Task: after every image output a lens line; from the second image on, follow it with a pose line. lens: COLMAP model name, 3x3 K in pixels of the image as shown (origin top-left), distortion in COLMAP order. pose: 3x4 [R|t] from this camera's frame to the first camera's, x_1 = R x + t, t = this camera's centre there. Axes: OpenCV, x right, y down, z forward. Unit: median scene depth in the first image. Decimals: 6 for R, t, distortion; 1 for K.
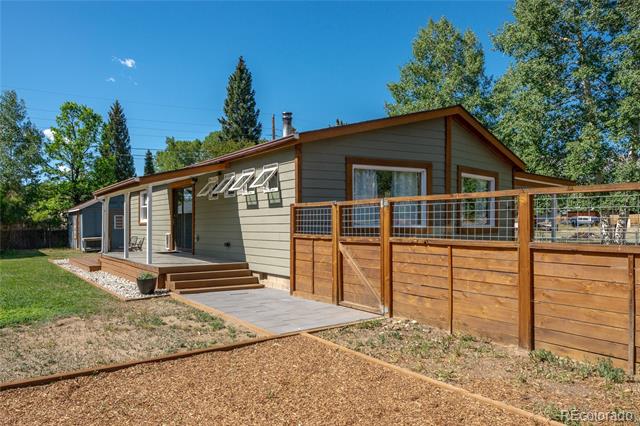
lens RADIAL K [[469.2, 0, 285.8], [0, 469.2, 215.5], [0, 0, 1]] dist [0.006758, -0.007093]
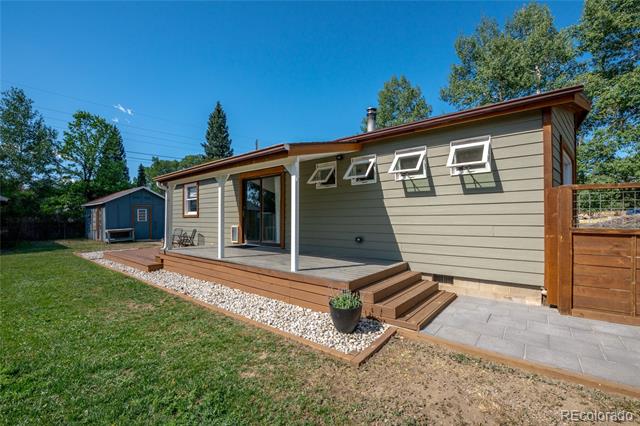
lens RADIAL K [[273.7, 0, 315.8], [0, 273.7, 217.5], [0, 0, 1]] dist [-0.013956, -0.001382]
pose [[0.950400, 0.004067, 0.311004, -0.282058], [-0.008586, 0.999877, 0.013162, 0.012662], [-0.310912, -0.015179, 0.950318, 0.438605]]
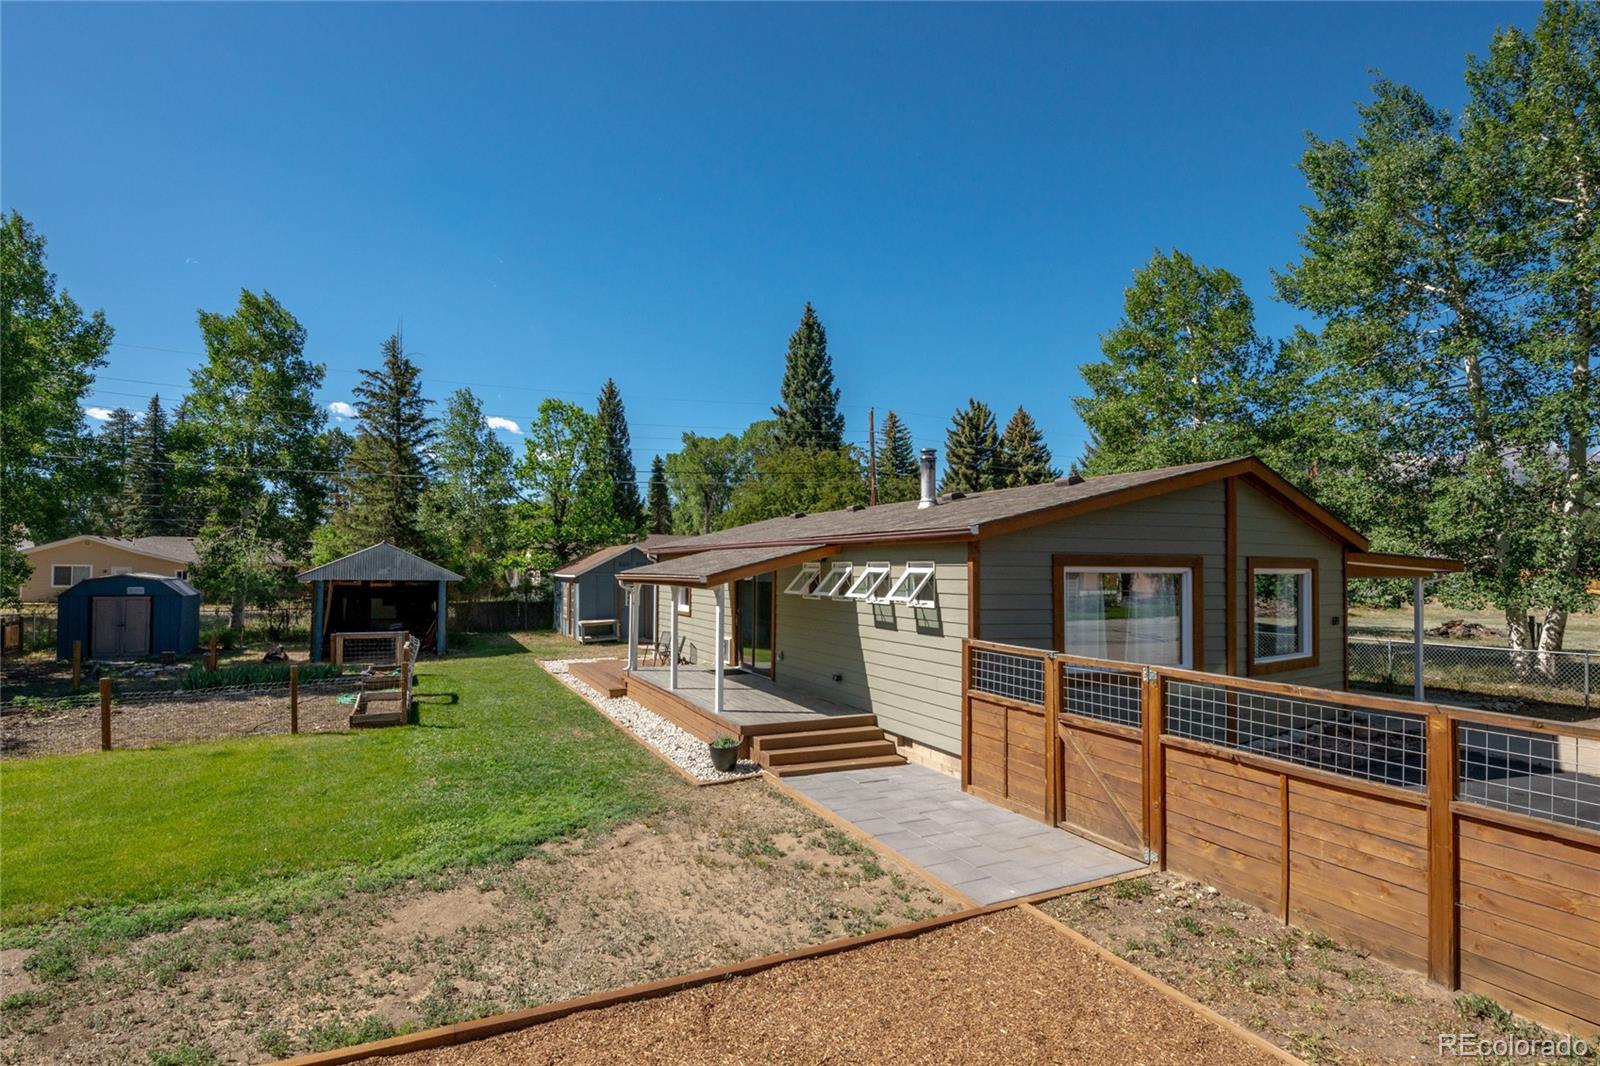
lens RADIAL K [[783.1, 0, 738.2], [0, 783.1, 538.5], [0, 0, 1]] dist [-0.019534, 0.000956]
pose [[0.985794, 0.002517, -0.167938, -0.064461], [-0.004817, 0.999900, -0.013290, -0.085014], [0.167888, 0.013910, 0.985708, -0.029409]]
